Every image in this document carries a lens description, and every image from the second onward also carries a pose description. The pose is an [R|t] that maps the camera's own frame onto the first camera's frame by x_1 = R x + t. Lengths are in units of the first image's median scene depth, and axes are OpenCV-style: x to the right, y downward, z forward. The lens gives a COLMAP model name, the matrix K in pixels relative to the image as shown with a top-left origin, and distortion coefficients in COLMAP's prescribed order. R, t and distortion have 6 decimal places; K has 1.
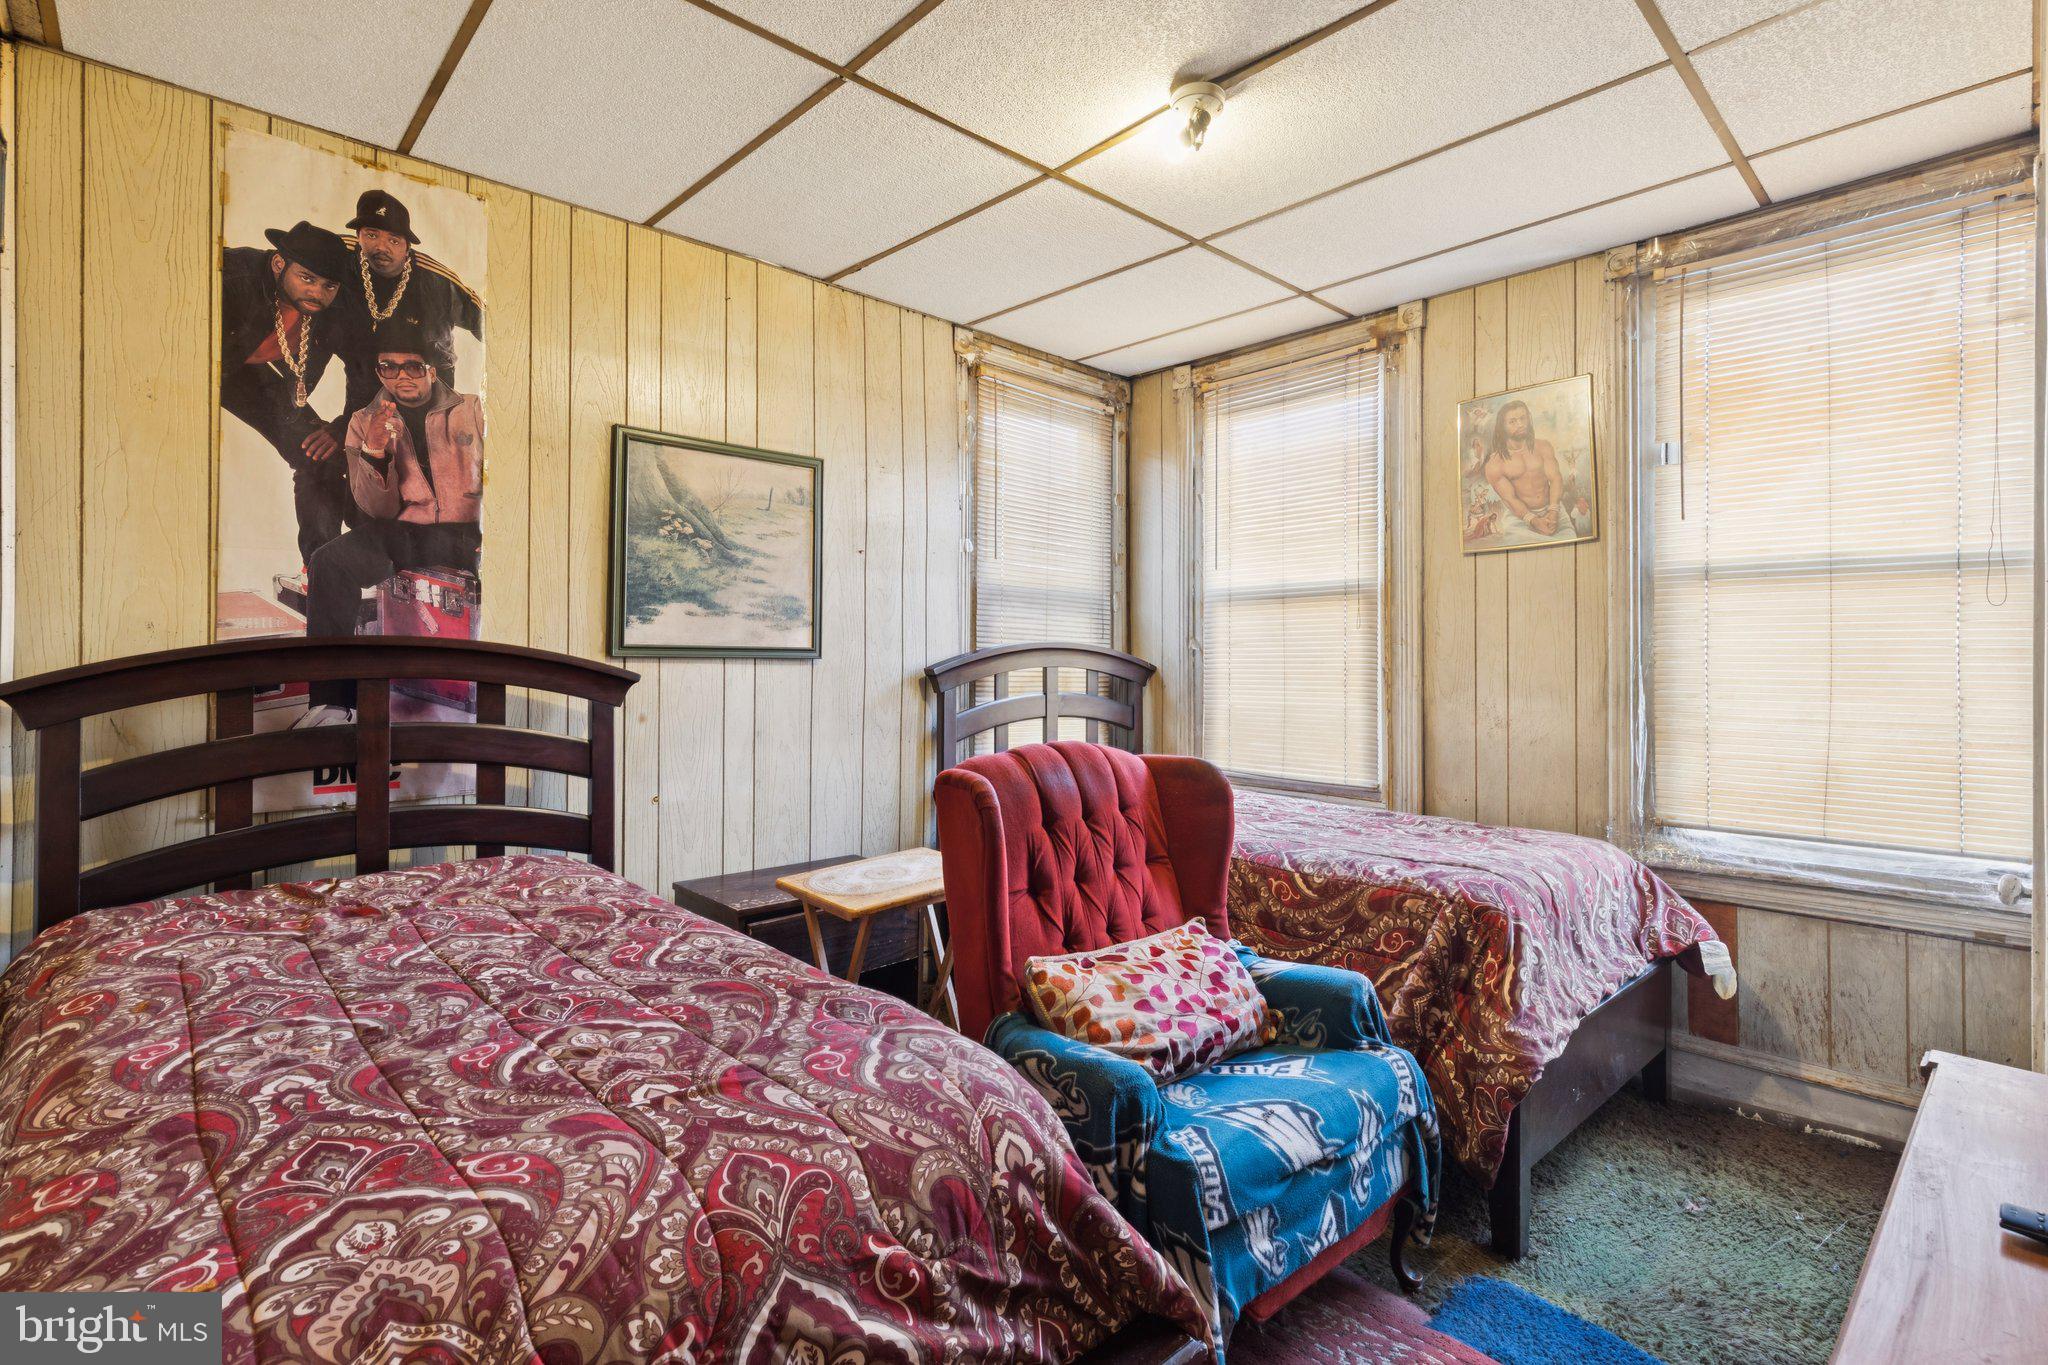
lens RADIAL K [[973.2, 0, 1030.5], [0, 973.2, 641.0], [0, 0, 1]] dist [-0.001153, -0.000679]
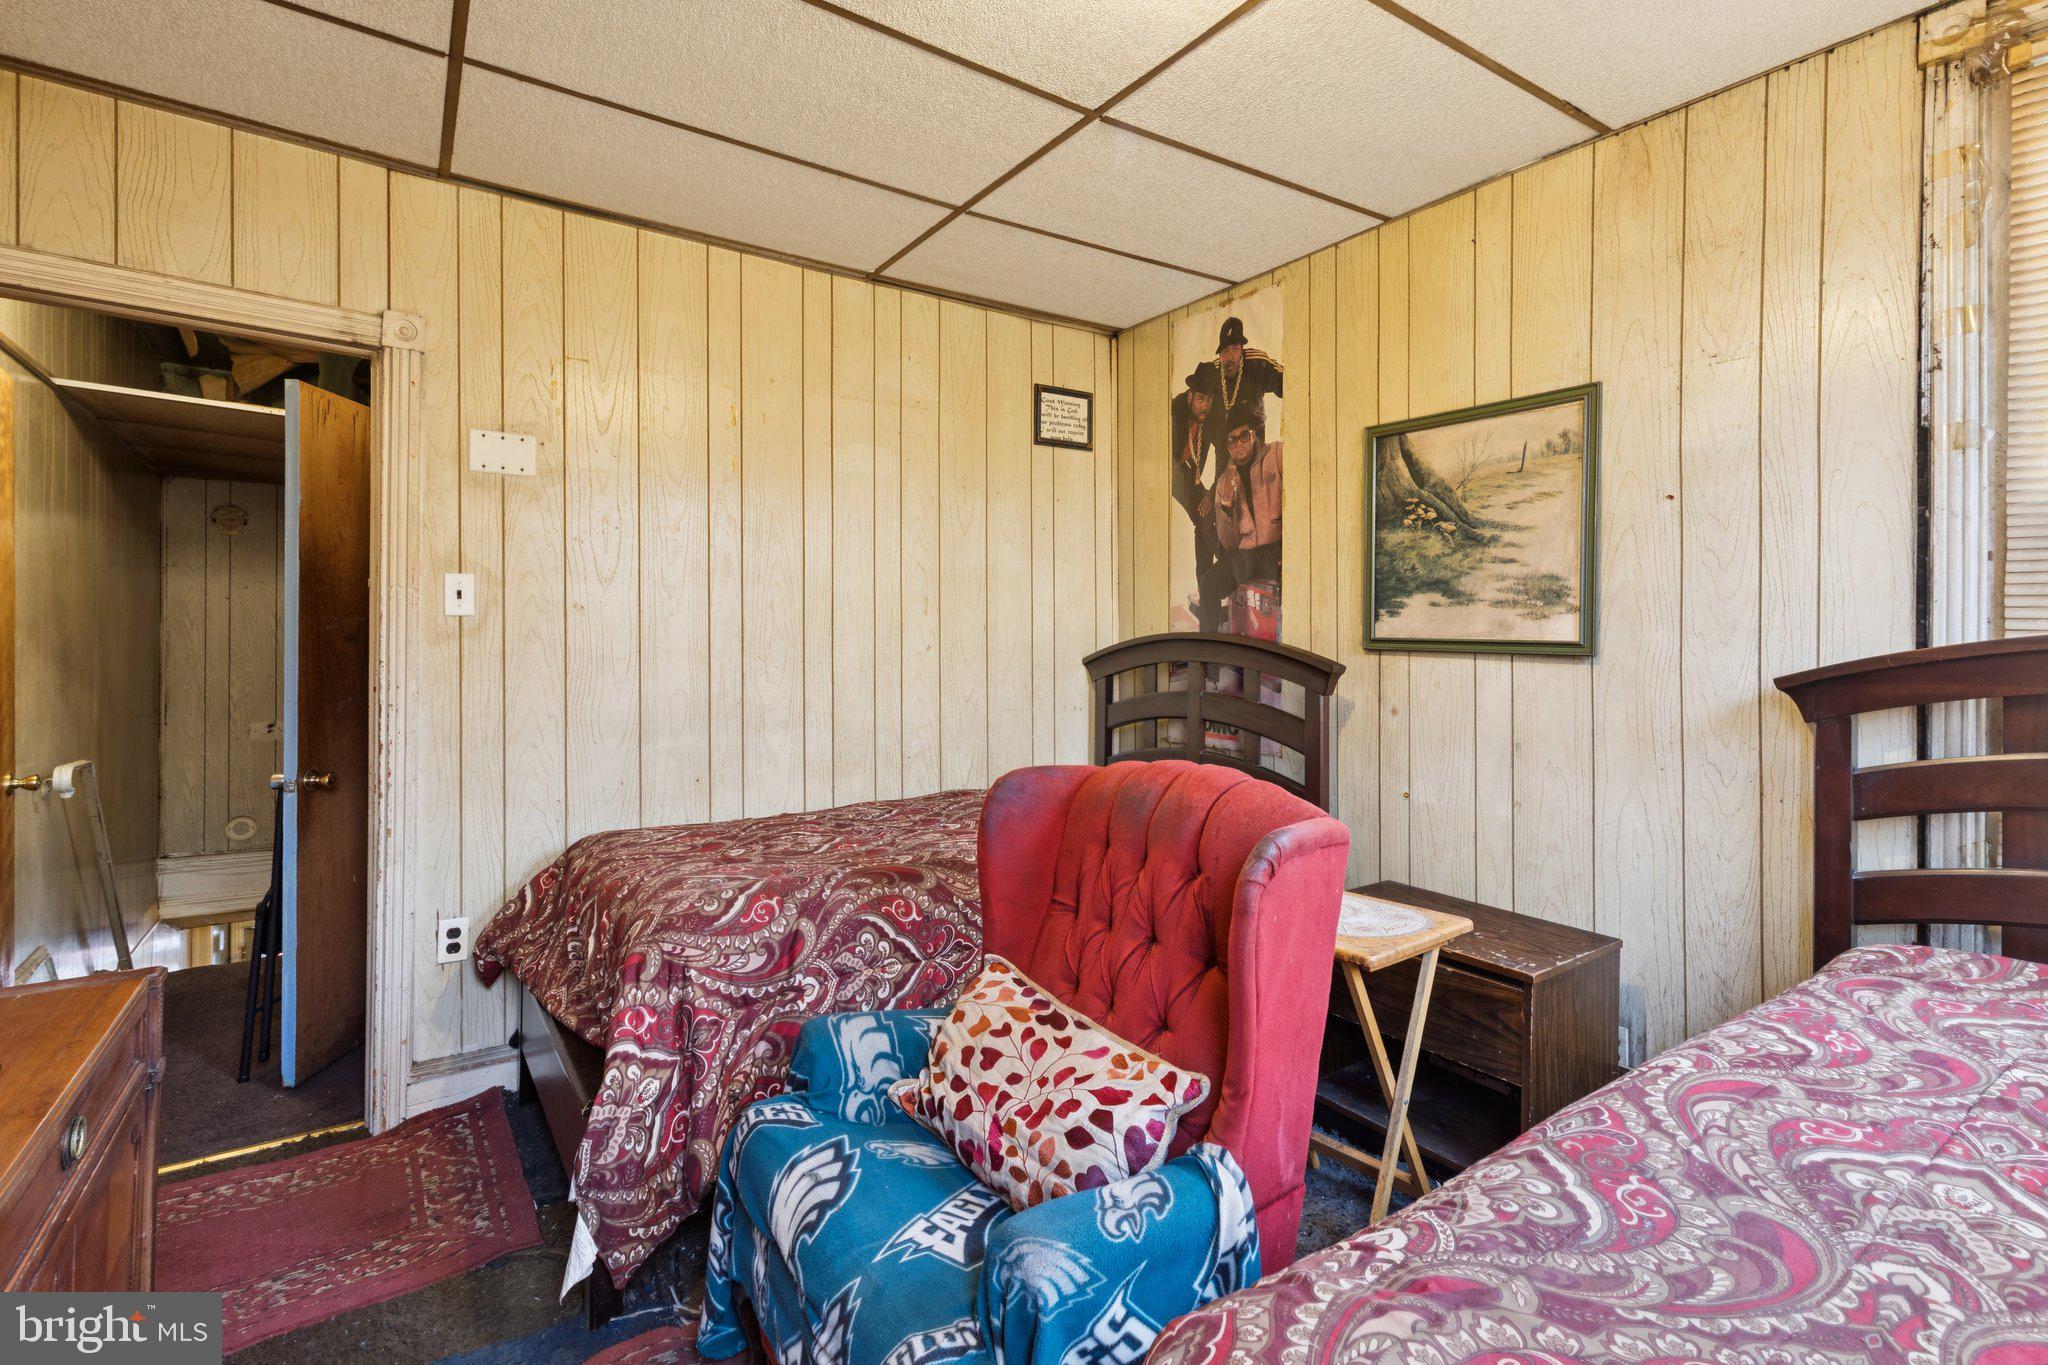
lens RADIAL K [[963.9, 0, 1076.4], [0, 963.9, 647.7], [0, 0, 1]] dist [0.003531, 0.000119]
pose [[-0.136116, -0.000801, -0.990693, 0.618826], [-0.005192, 0.999987, -0.000095, 0.015376], [0.990679, 0.005131, -0.136118, 0.797515]]
